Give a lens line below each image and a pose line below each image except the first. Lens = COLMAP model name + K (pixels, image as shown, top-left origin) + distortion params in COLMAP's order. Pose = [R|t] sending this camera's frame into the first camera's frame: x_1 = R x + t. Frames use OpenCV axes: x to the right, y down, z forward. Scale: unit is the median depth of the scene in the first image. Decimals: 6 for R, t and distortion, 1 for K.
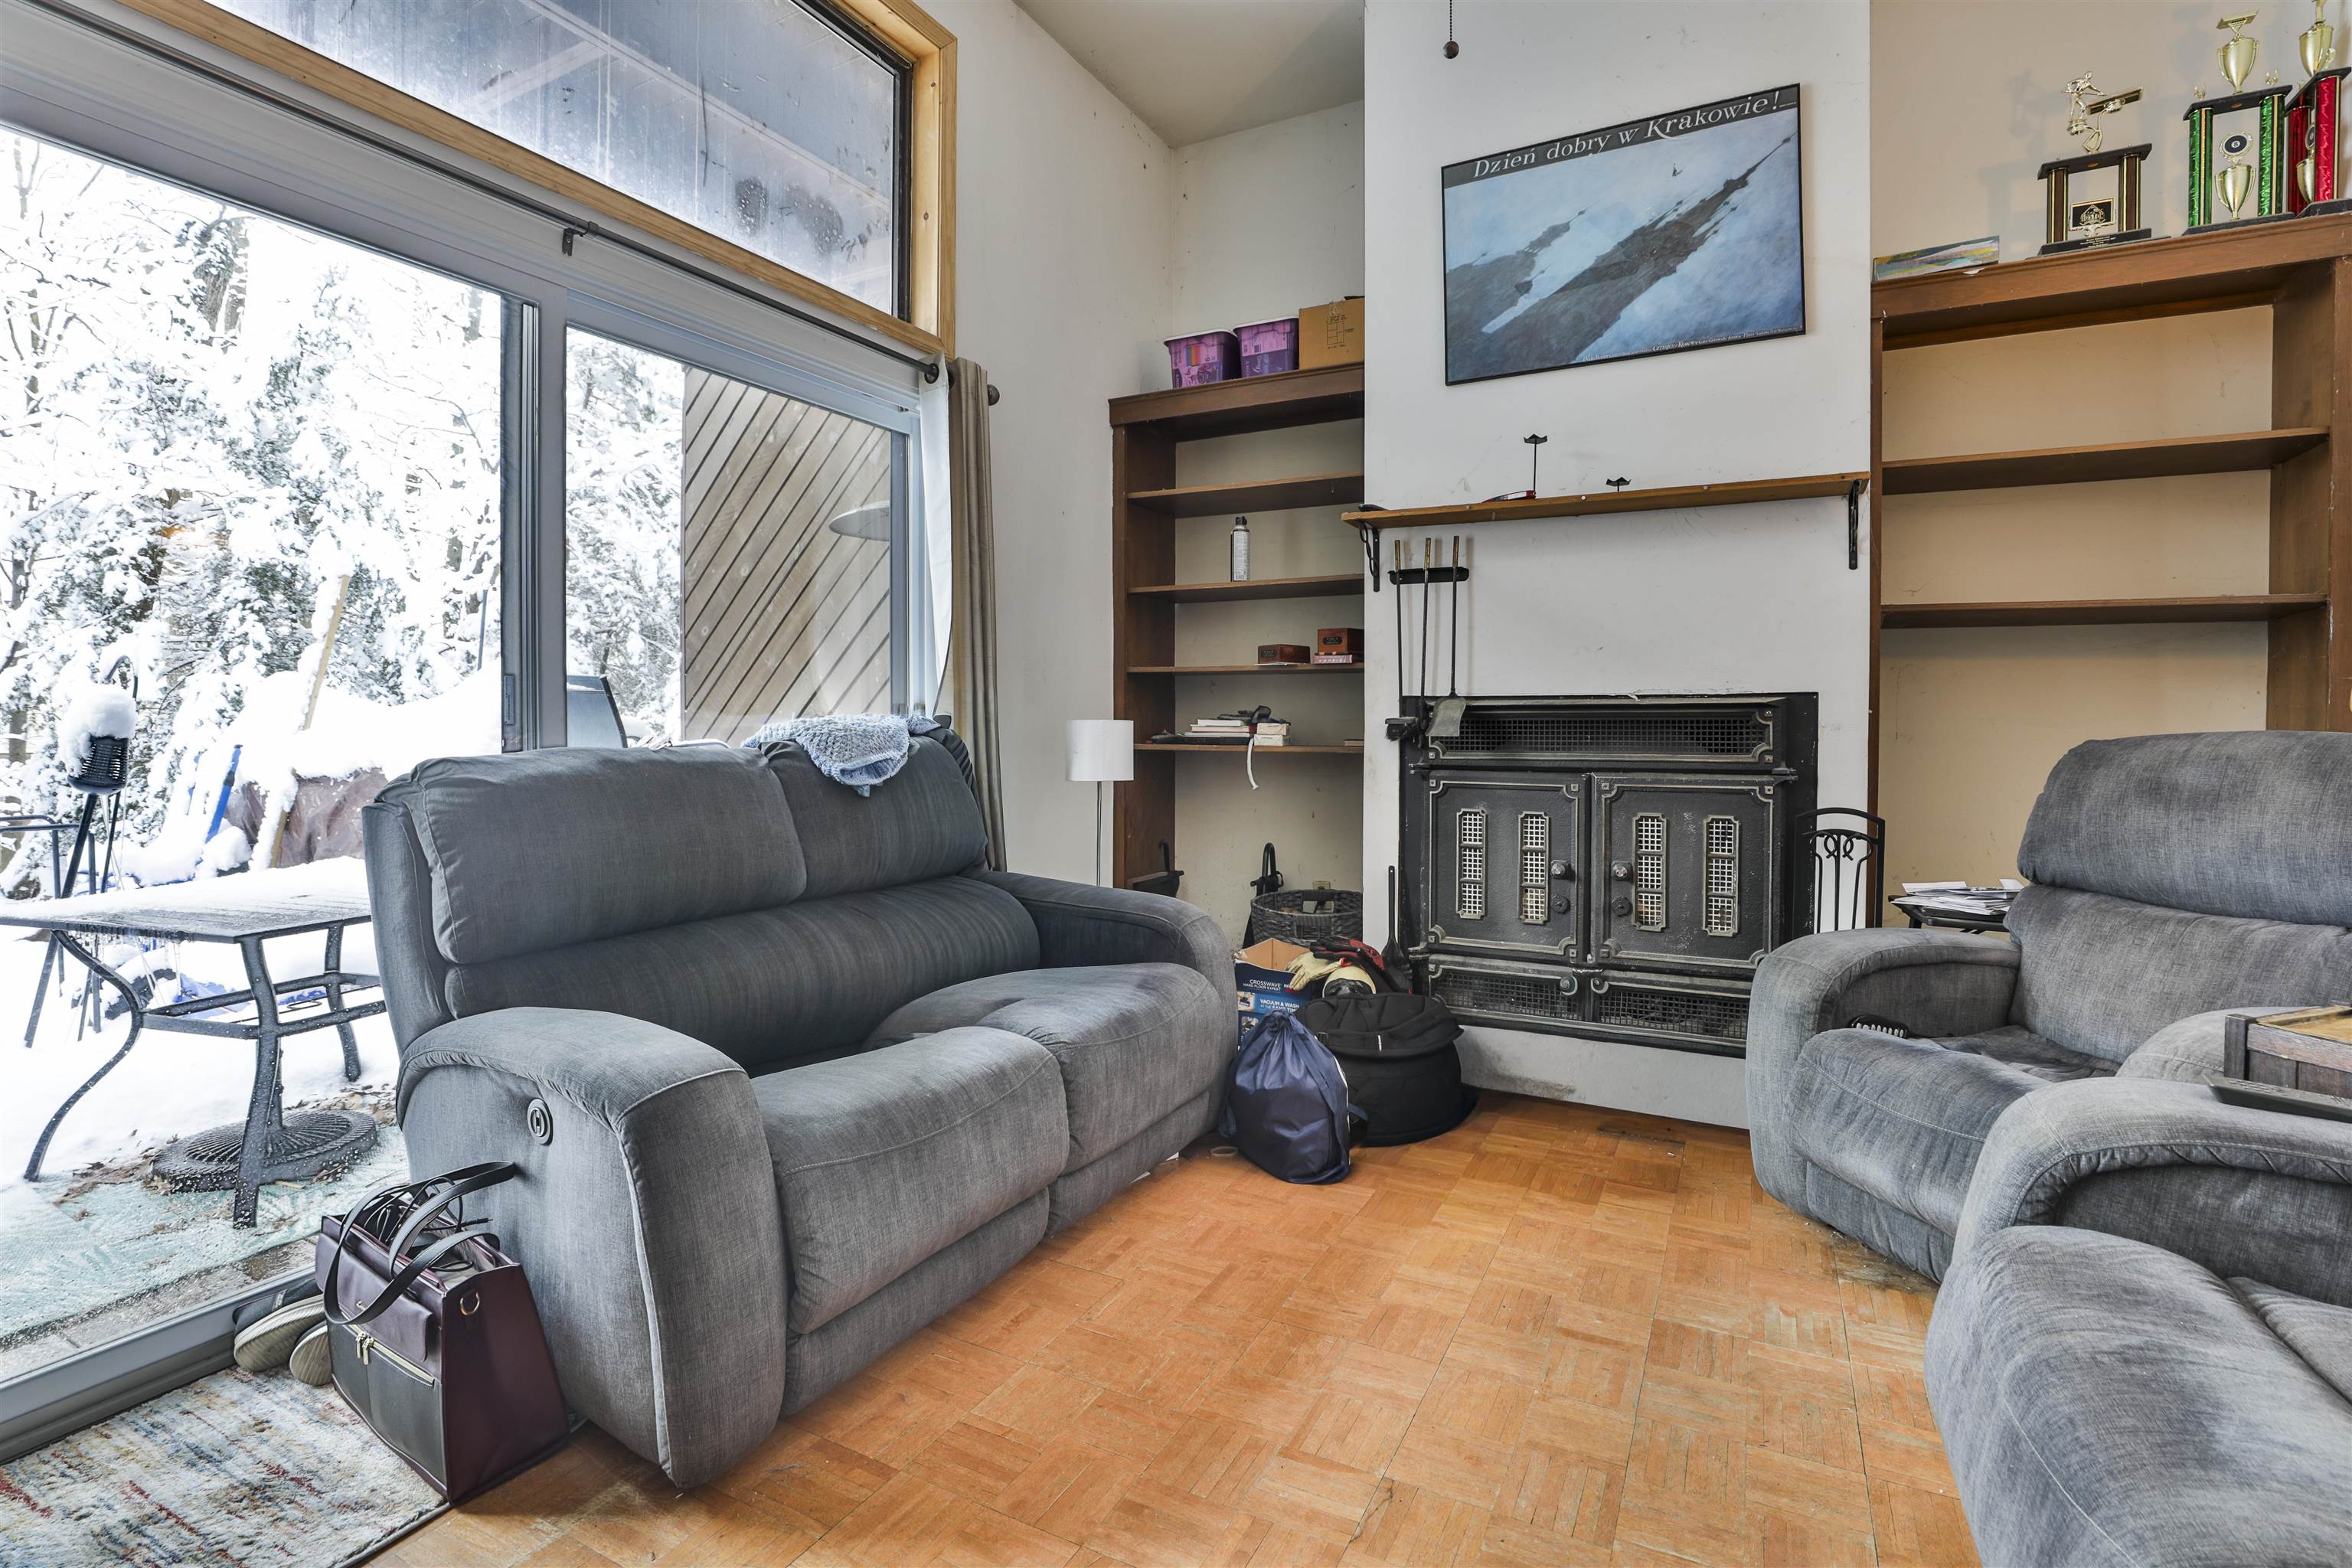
lens RADIAL K [[1102.4, 0, 1178.1], [0, 1102.4, 742.2], [0, 0, 1]] dist [-0.037332, 0.011640]
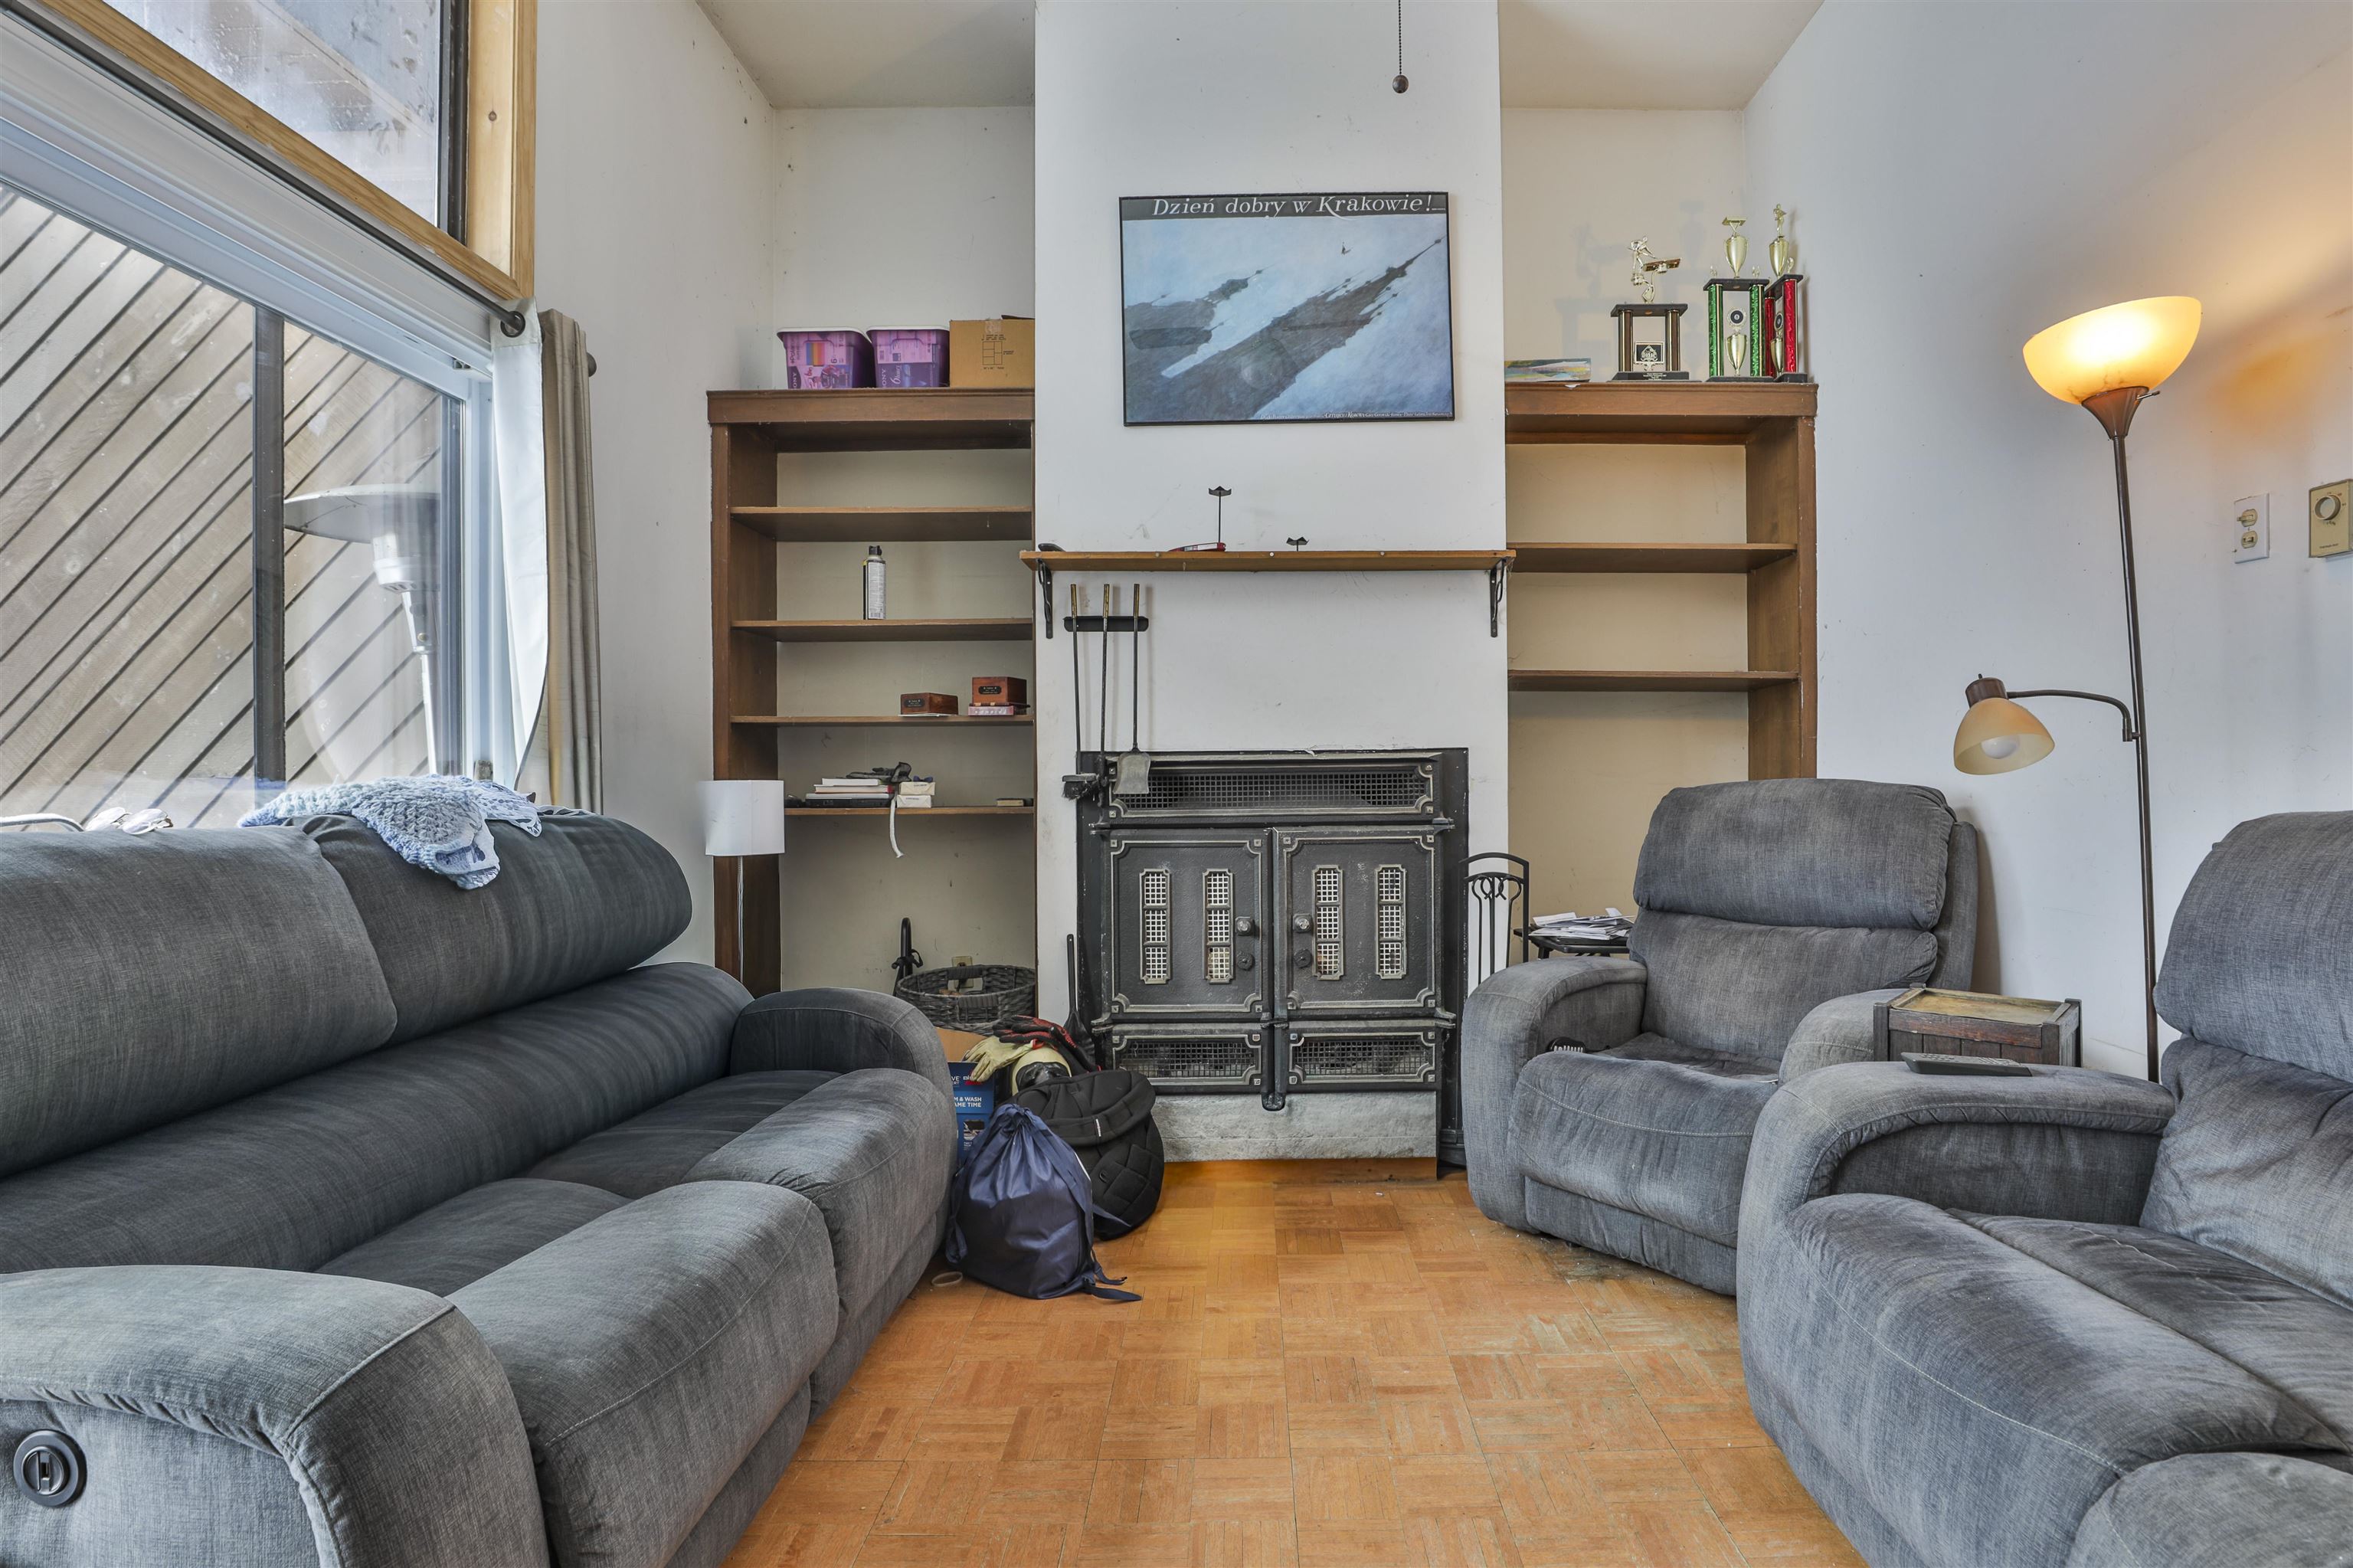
lens RADIAL K [[1158.9, 0, 1242.7], [0, 1158.9, 781.1], [0, 0, 1]] dist [-0.039080, 0.011260]
pose [[0.882580, -0.010825, 0.470038, -0.162040], [0.018544, 0.999758, -0.011795, -0.002947], [-0.469796, 0.019126, 0.882568, 0.082449]]
